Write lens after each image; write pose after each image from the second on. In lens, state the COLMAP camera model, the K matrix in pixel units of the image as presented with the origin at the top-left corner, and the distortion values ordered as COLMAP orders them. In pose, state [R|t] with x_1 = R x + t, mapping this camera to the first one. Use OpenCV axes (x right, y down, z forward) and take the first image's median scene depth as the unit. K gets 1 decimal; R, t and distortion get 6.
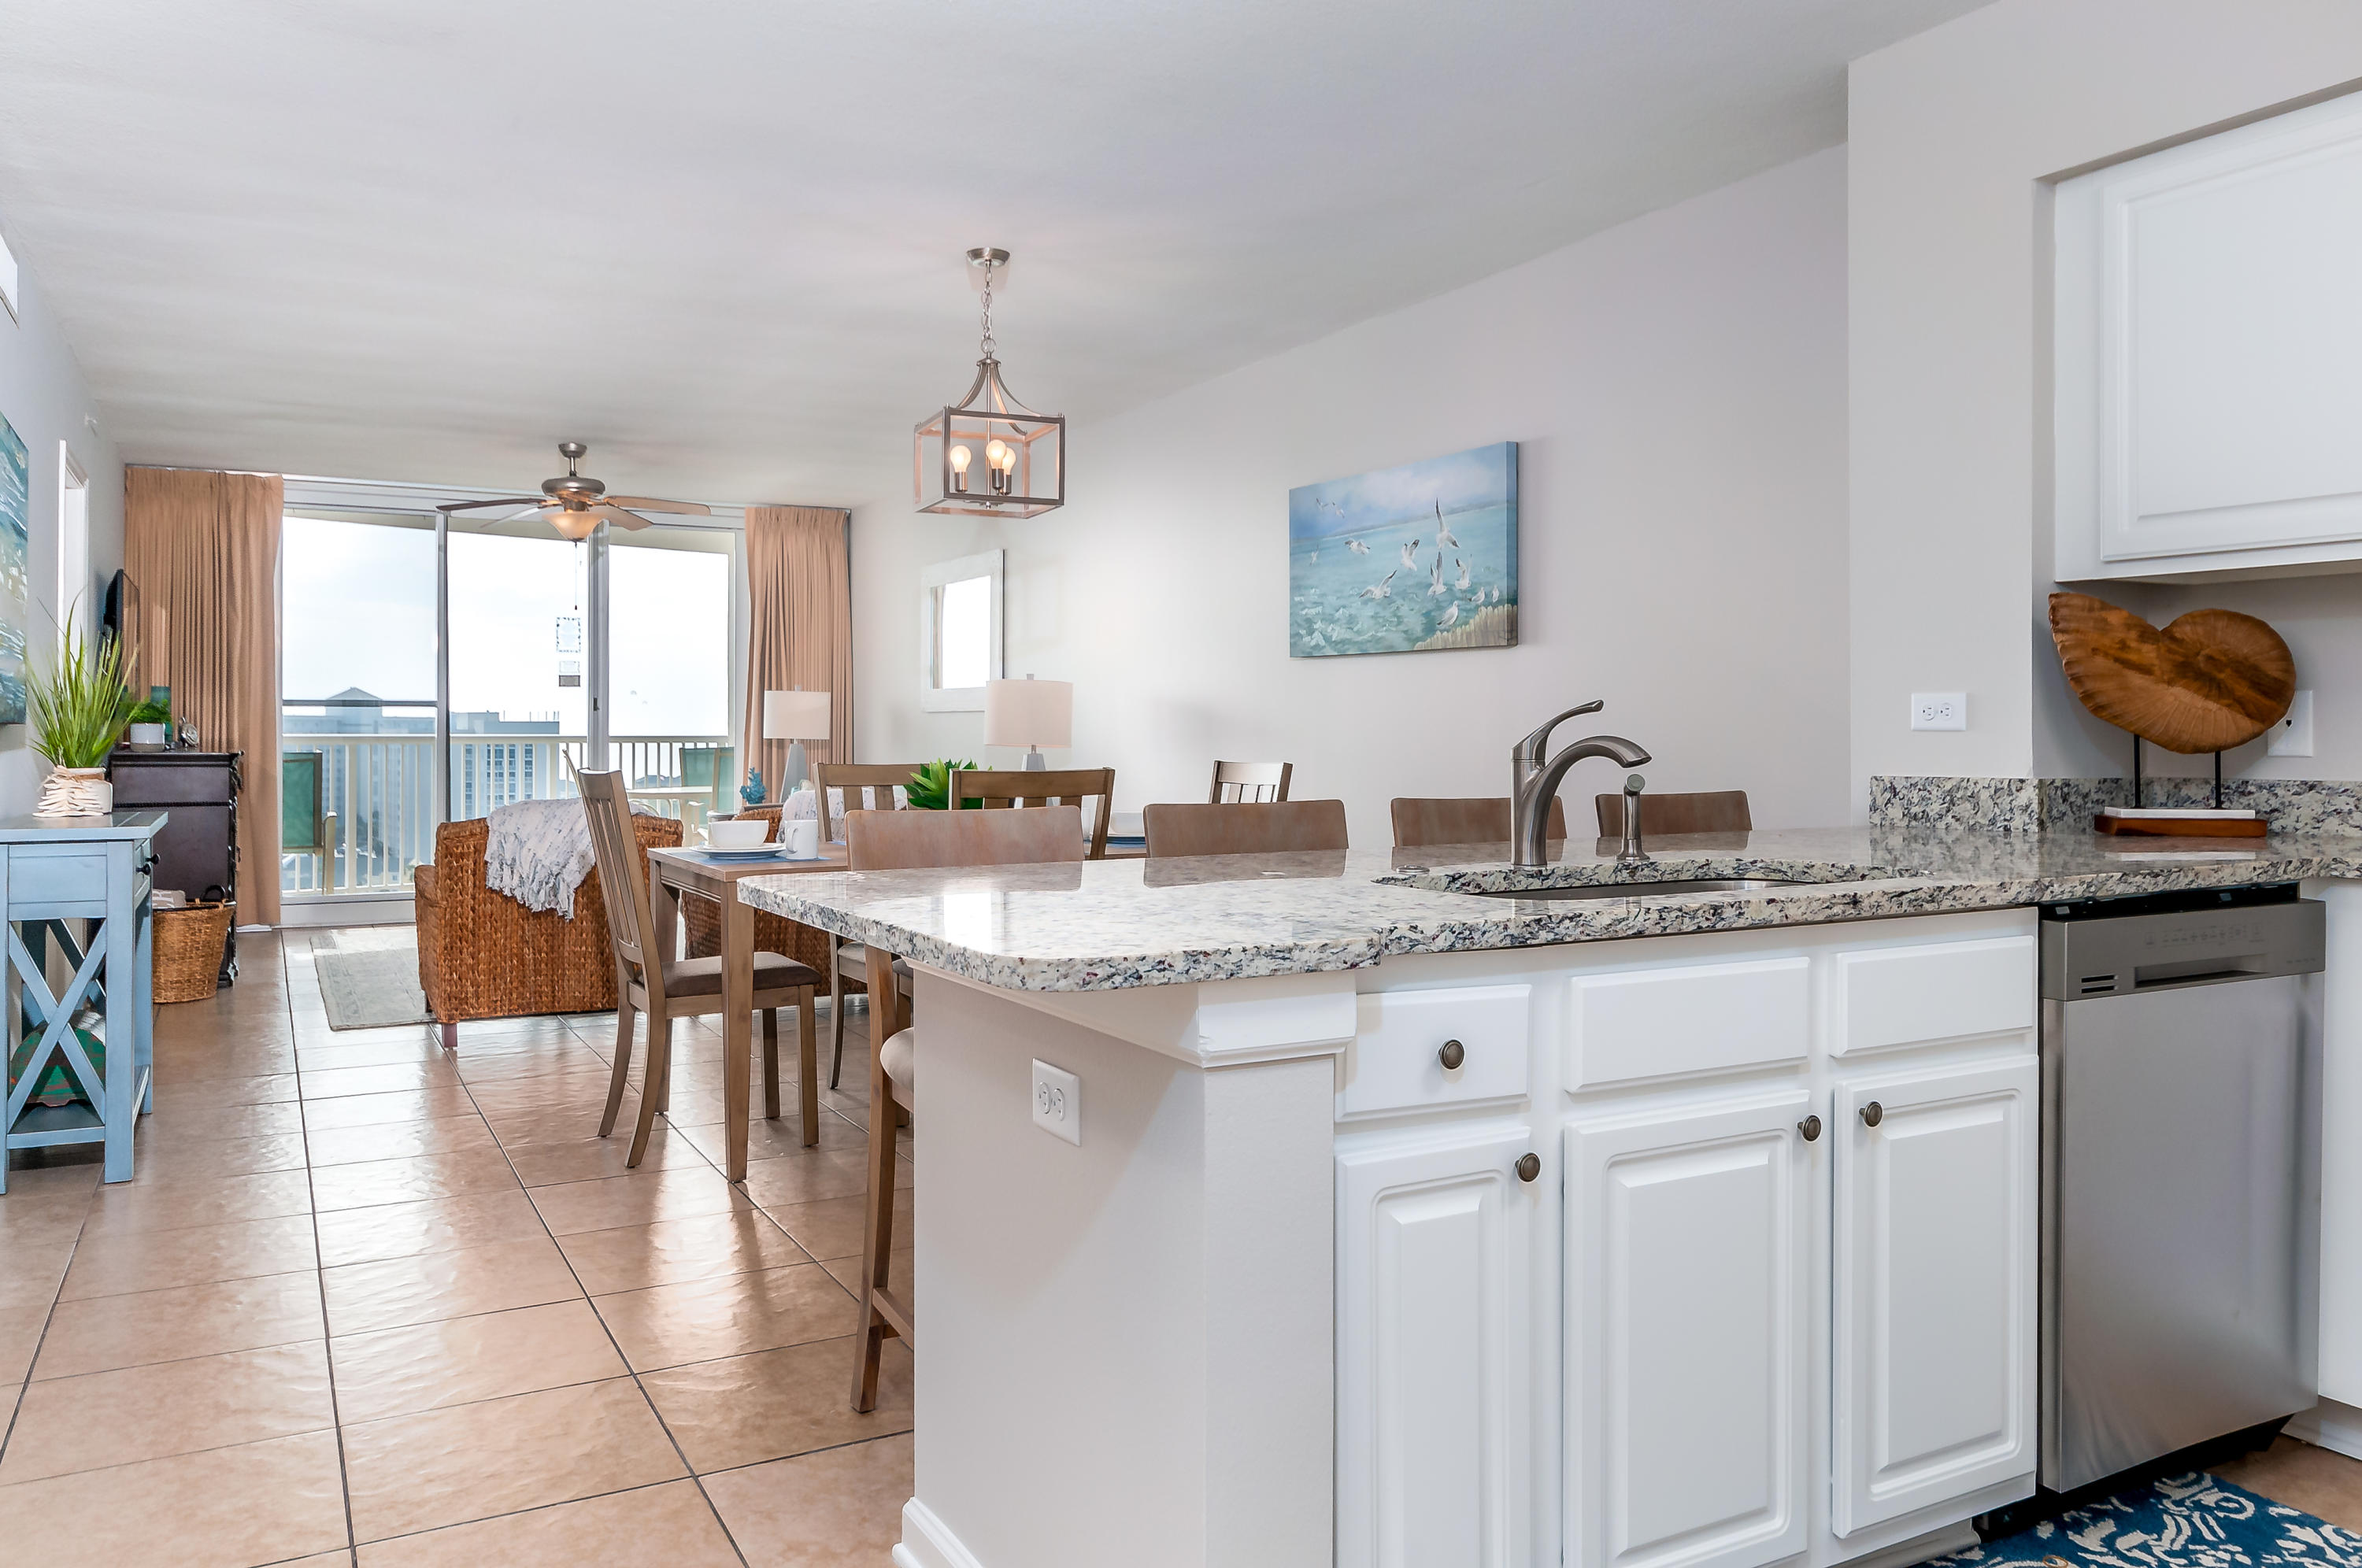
lens RADIAL K [[1663.5, 0, 1180.2], [0, 1663.5, 748.1], [0, 0, 1]] dist [0.006605, 0.002054]
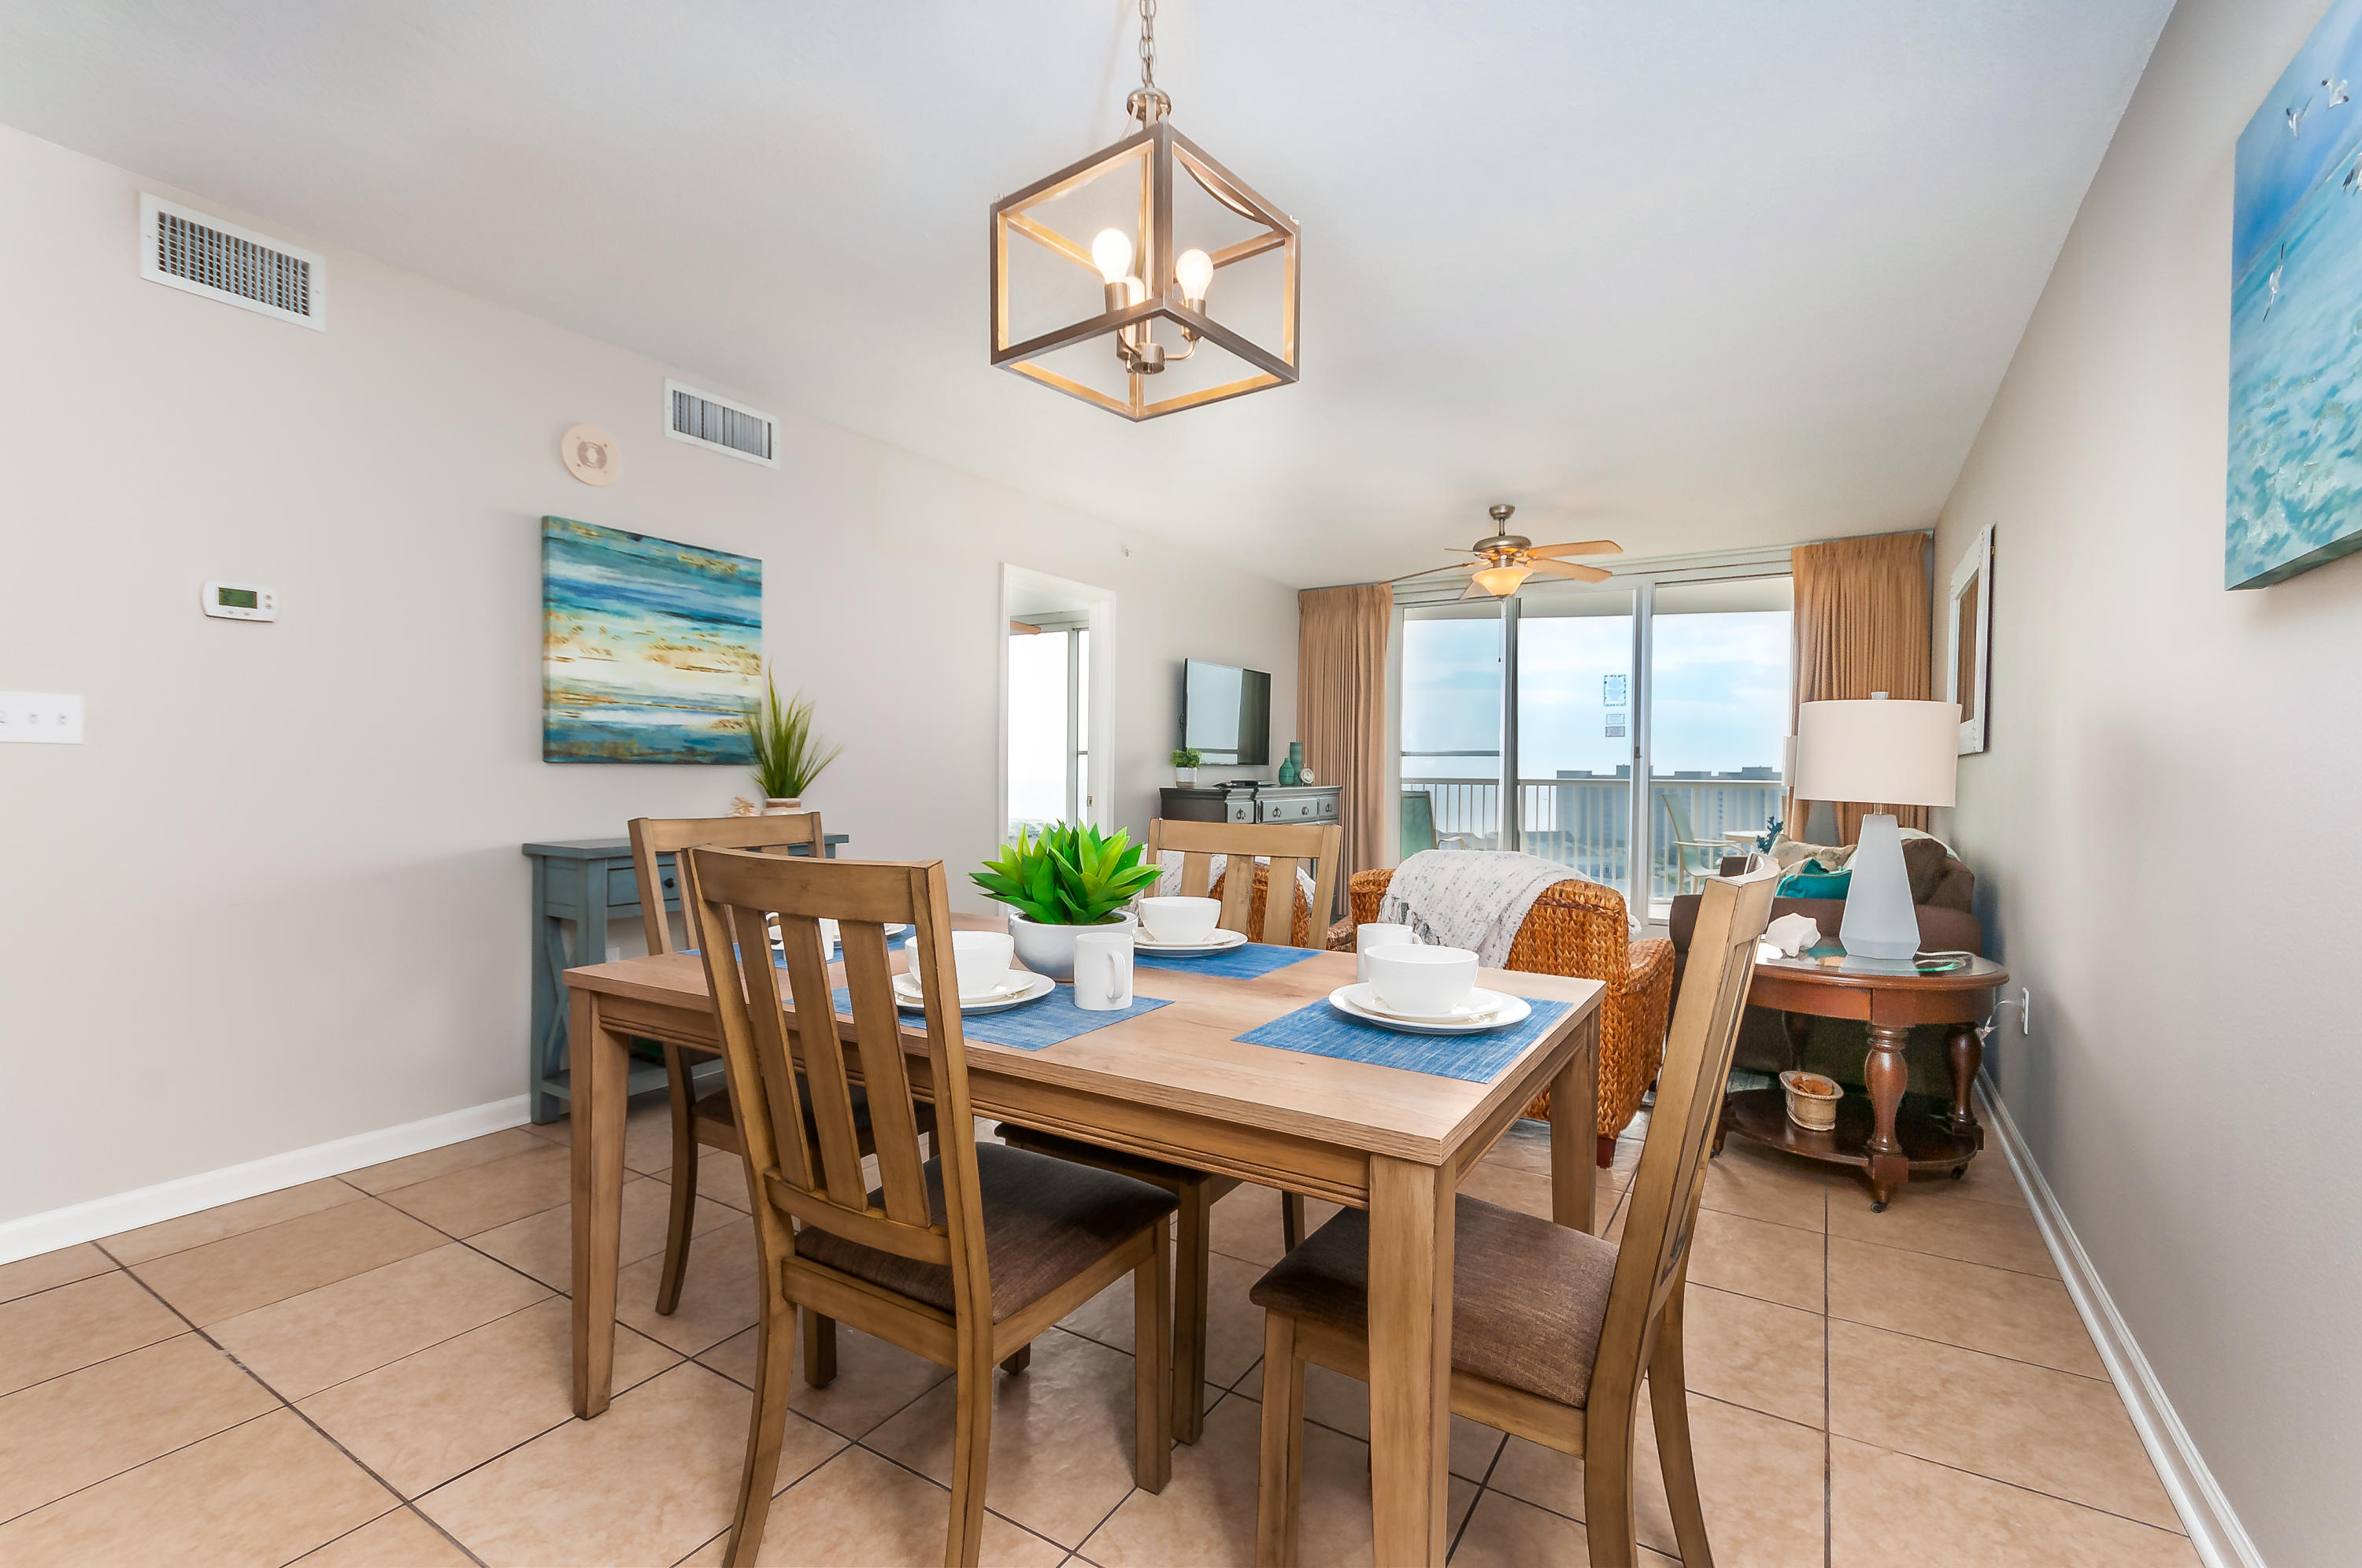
lens RADIAL K [[1026.0, 0, 1185.1], [0, 1026.0, 794.4], [0, 0, 1]] dist [0.006771, 0.000029]
pose [[0.492174, 0.025695, -0.870117, 0.144292], [-0.019082, 0.999643, 0.018726, -0.009244], [0.870287, 0.007387, 0.492489, 0.647345]]
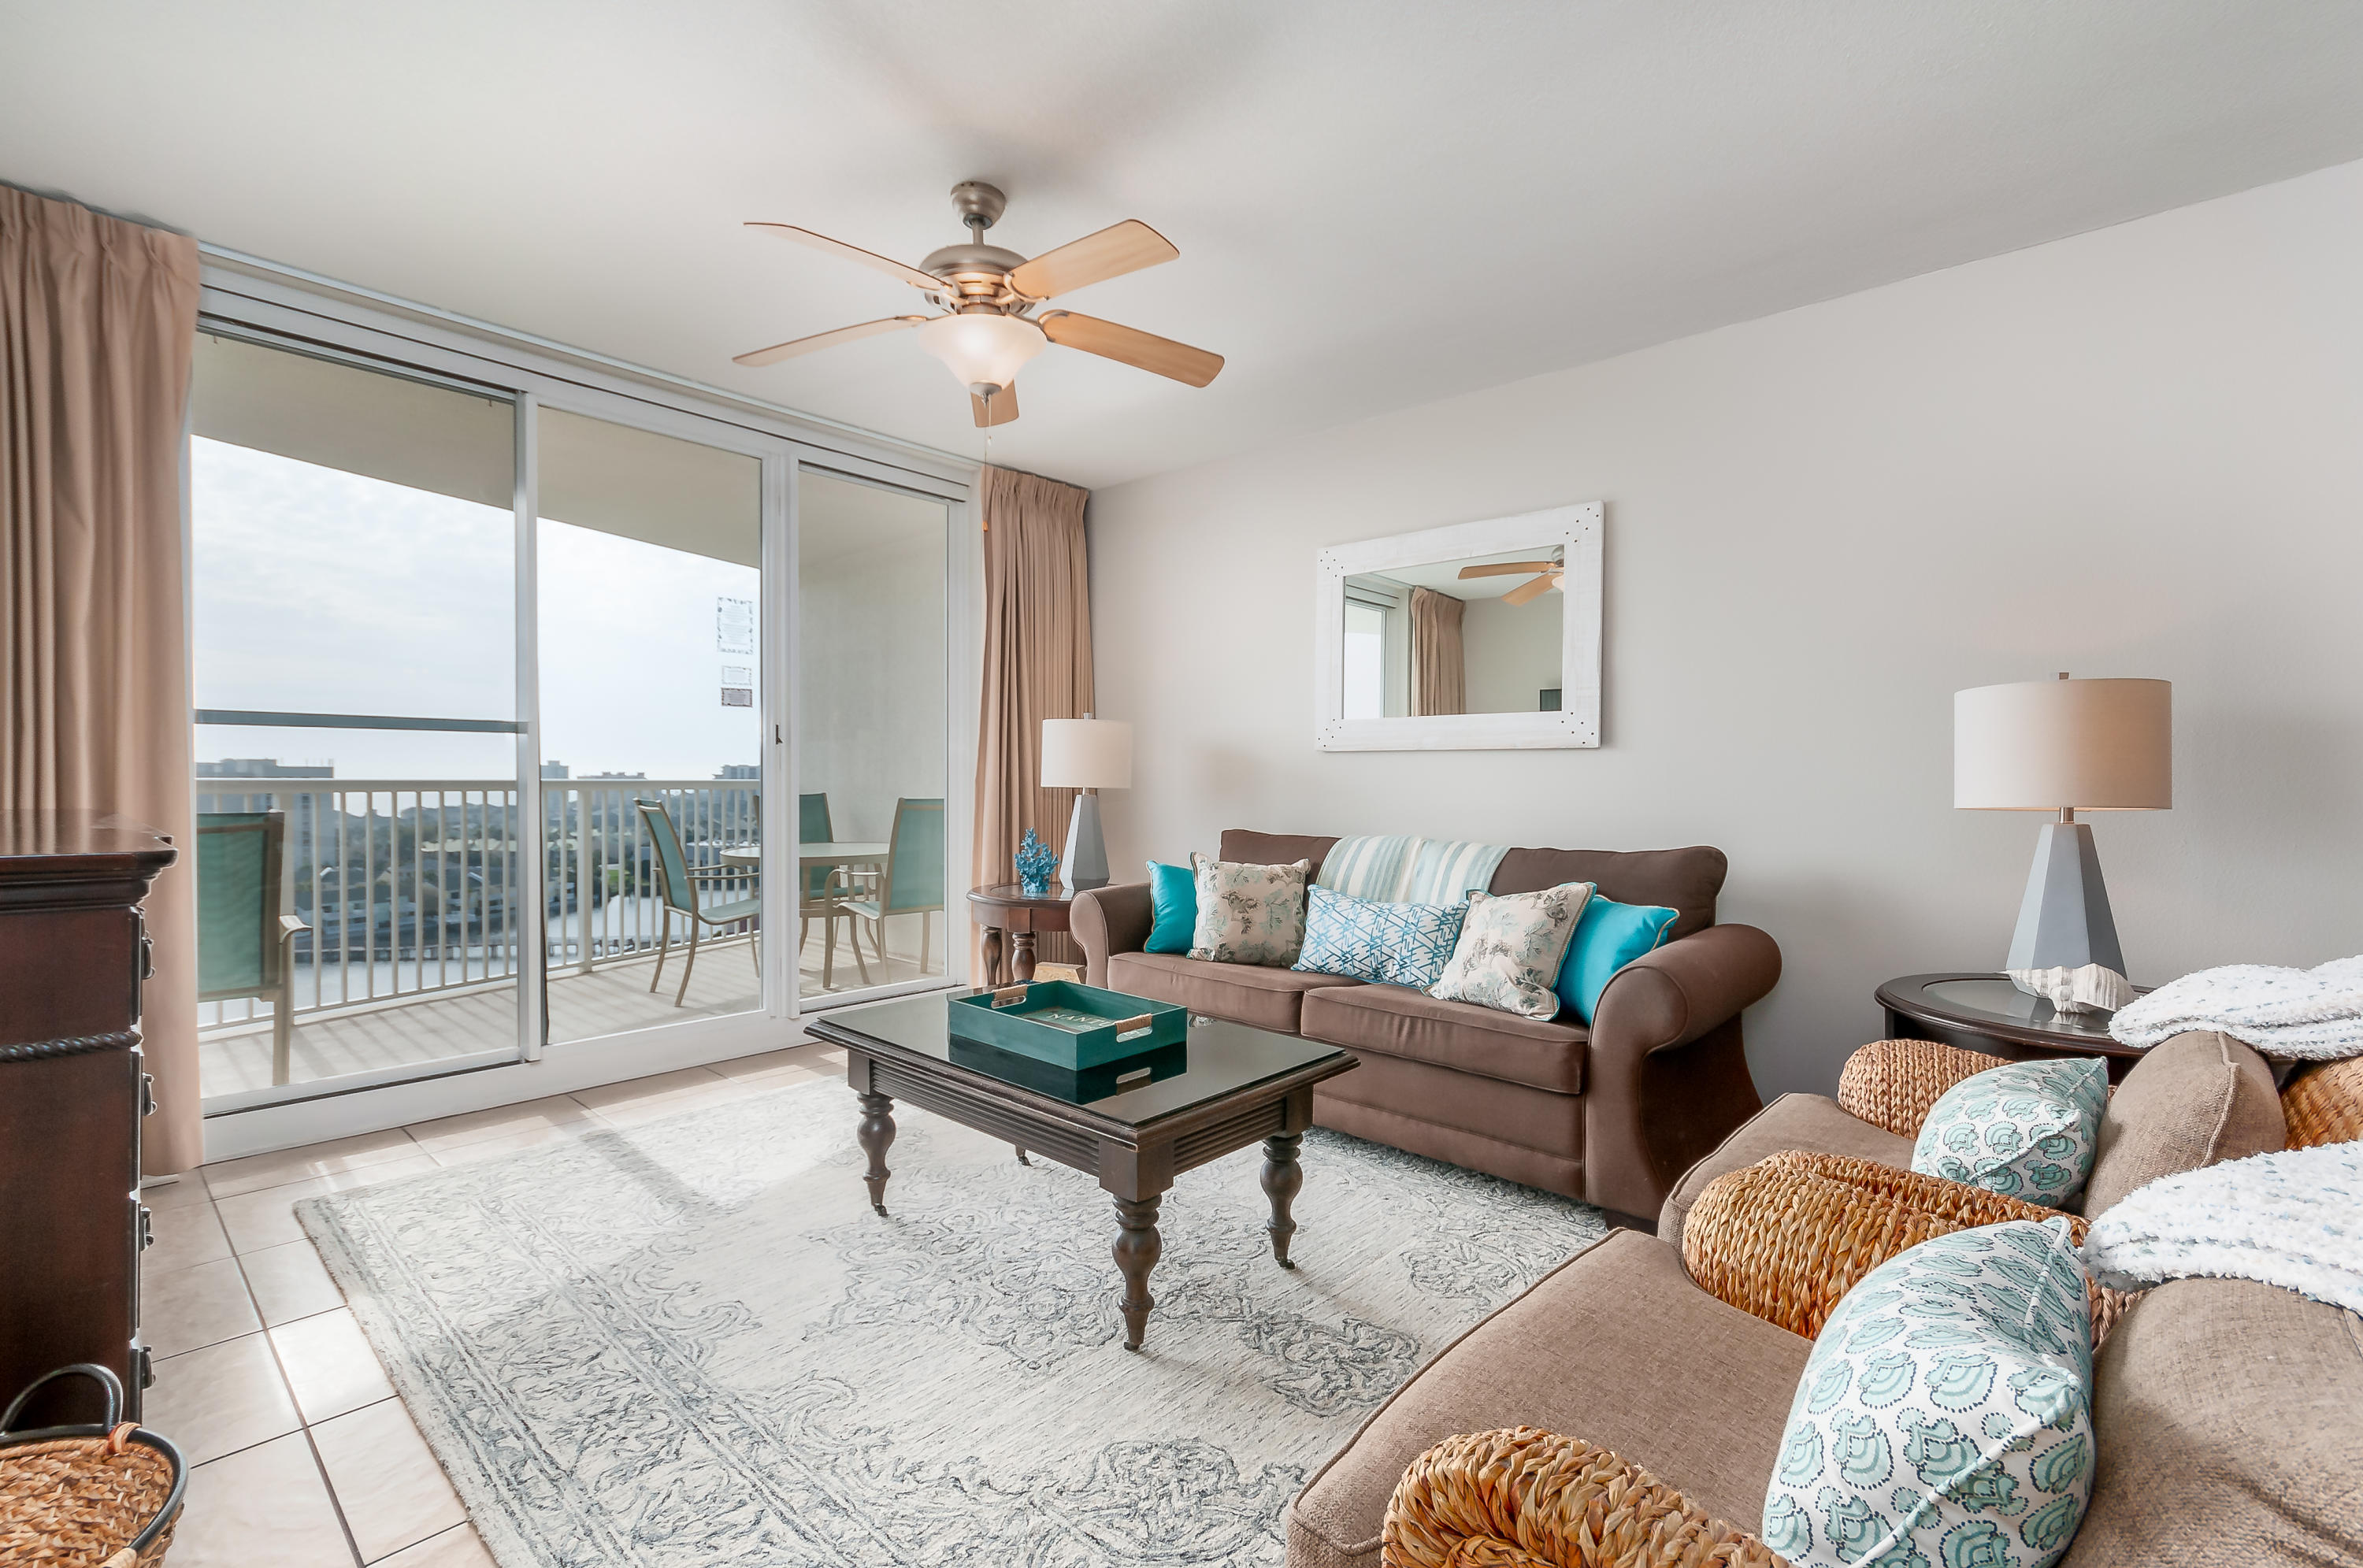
lens RADIAL K [[1026.5, 0, 1185.6], [0, 1026.5, 794.4], [0, 0, 1]] dist [0.006771, 0.000029]
pose [[0.944617, 0.000314, 0.328174, -0.525241], [-0.002025, 0.999986, 0.004874, -0.008335], [-0.328168, -0.005269, 0.944605, 0.892373]]
